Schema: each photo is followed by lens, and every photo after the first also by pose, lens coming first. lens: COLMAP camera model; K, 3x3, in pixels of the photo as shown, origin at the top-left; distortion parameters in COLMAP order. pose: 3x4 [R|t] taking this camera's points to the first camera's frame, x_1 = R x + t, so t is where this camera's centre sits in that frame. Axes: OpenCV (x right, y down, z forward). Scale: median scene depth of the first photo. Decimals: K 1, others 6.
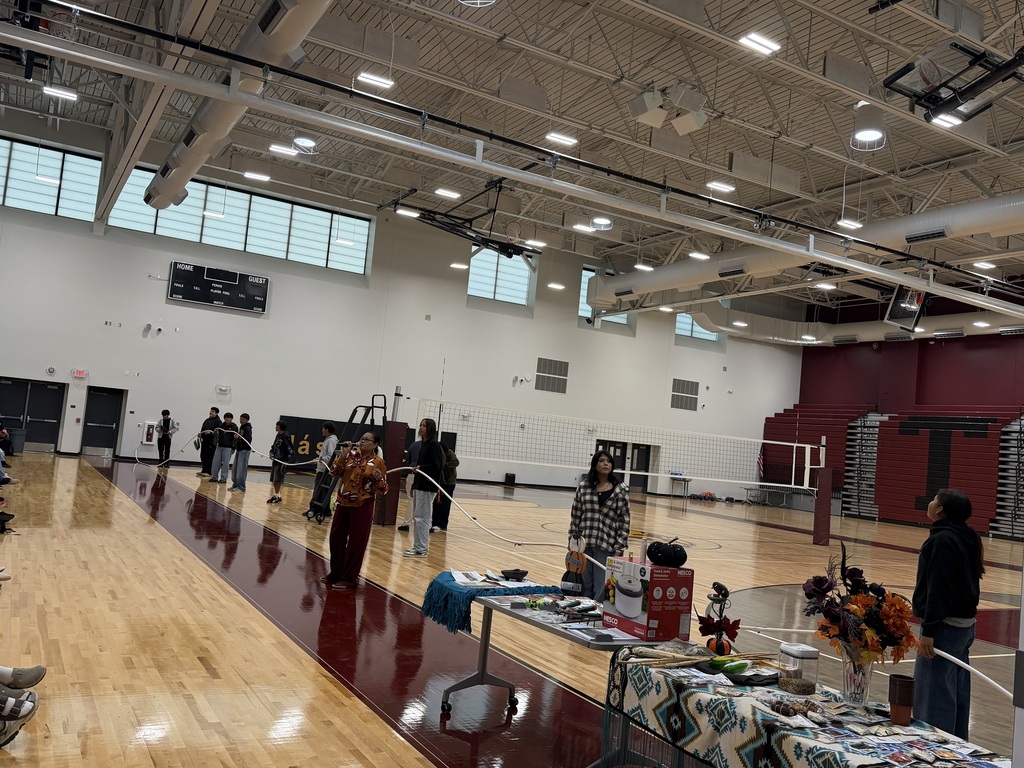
lens RADIAL K [[857.2, 0, 495.5], [0, 857.2, 390.2], [0, 0, 1]] dist [0.075234, -0.120282]
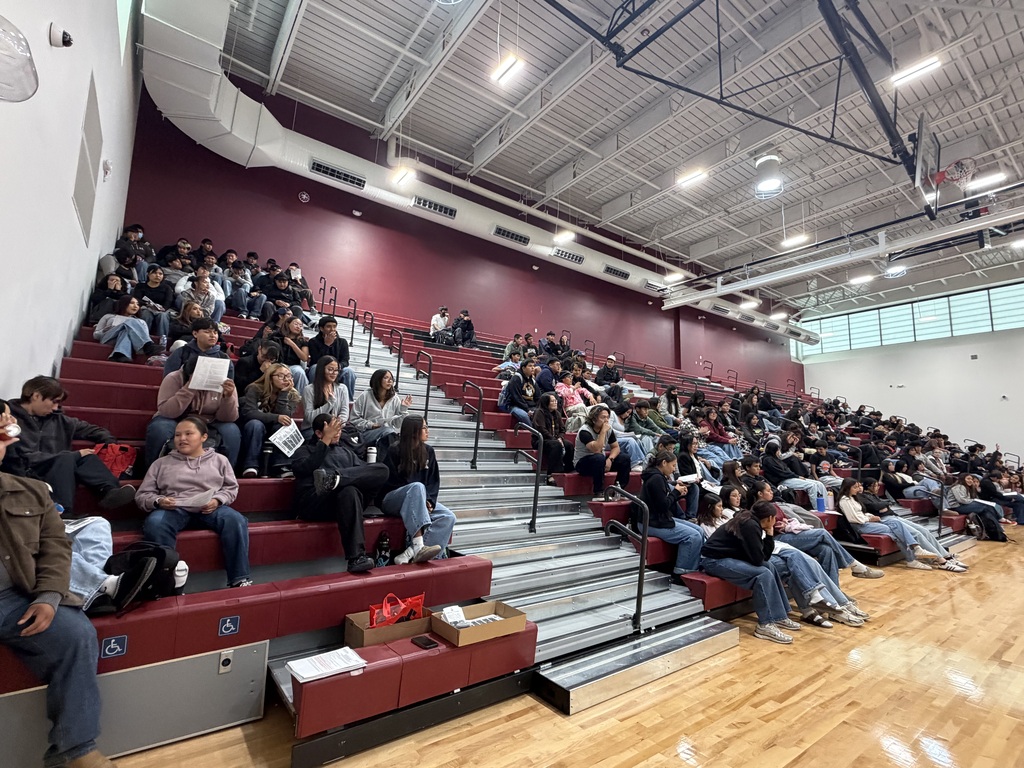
lens RADIAL K [[487.1, 0, 507.6], [0, 487.1, 388.7], [0, 0, 1]] dist [-0.011239, -0.000263]
pose [[0.138281, -0.224476, -0.964618, 0.772601], [0.057326, 0.974157, -0.218478, 0.136227], [0.988733, -0.025086, 0.147576, 0.308887]]
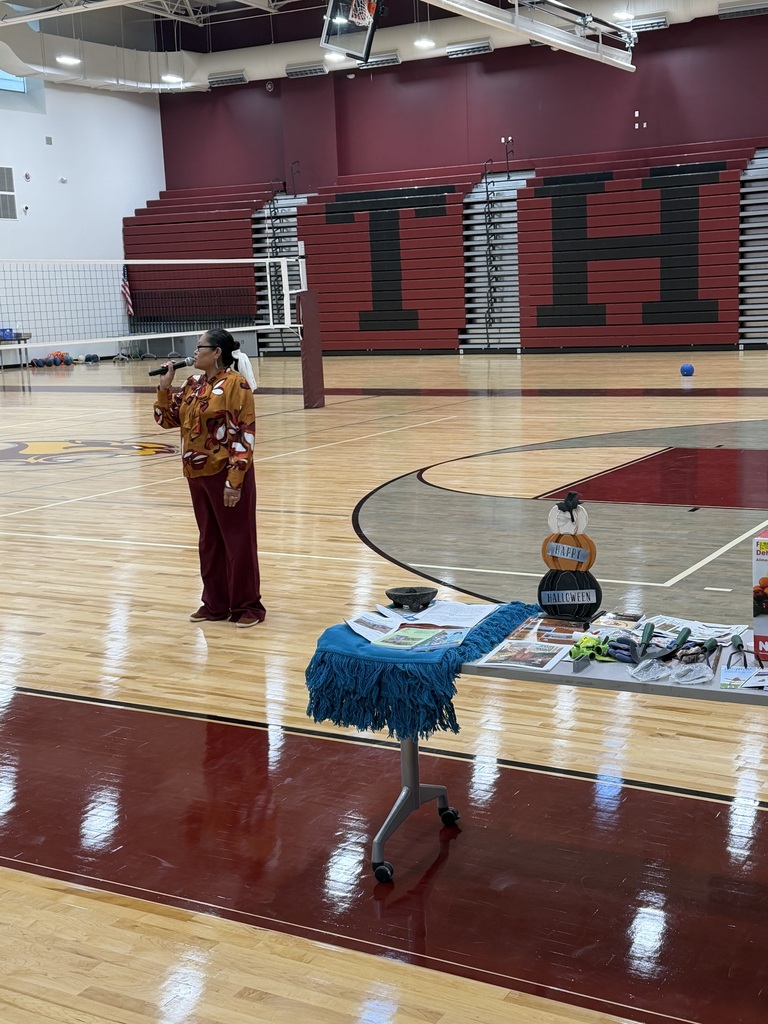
lens RADIAL K [[1360.1, 0, 390.4], [0, 1360.1, 512.1], [0, 0, 1]] dist [0.077814, 0.000000]
pose [[0.844100, -0.213152, 0.491997, -0.078541], [0.088973, 0.960548, 0.263498, -0.010974], [-0.528752, -0.178644, 0.829764, 0.068390]]
